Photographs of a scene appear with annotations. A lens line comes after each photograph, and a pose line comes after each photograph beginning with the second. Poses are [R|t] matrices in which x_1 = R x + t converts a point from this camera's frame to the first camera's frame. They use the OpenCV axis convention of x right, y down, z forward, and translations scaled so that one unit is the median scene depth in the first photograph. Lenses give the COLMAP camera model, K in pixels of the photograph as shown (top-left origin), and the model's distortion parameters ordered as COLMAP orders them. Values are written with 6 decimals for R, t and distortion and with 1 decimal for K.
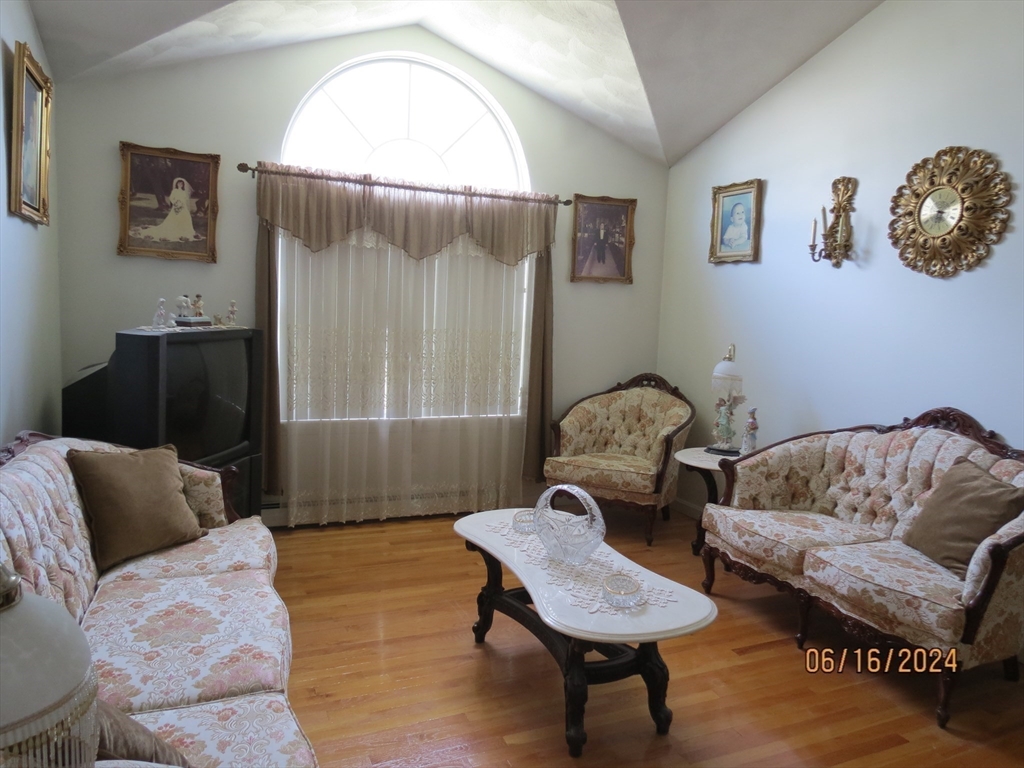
lens RADIAL K [[728.4, 0, 518.8], [0, 728.4, 383.3], [0, 0, 1]] dist [-0.023263, 0.003863]
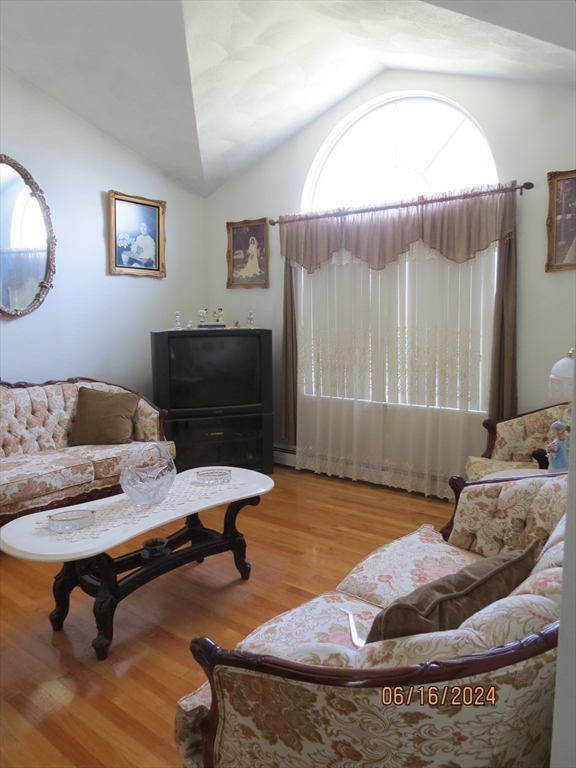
lens RADIAL K [[546.3, 0, 289.4], [0, 546.3, 387.1], [0, 0, 1]] dist [-0.023263, 0.003863]
pose [[0.461949, 0.066329, -0.884423, 0.609532], [-0.064652, 0.997065, 0.041008, -0.005061], [0.884547, 0.038237, 0.464882, 0.475505]]
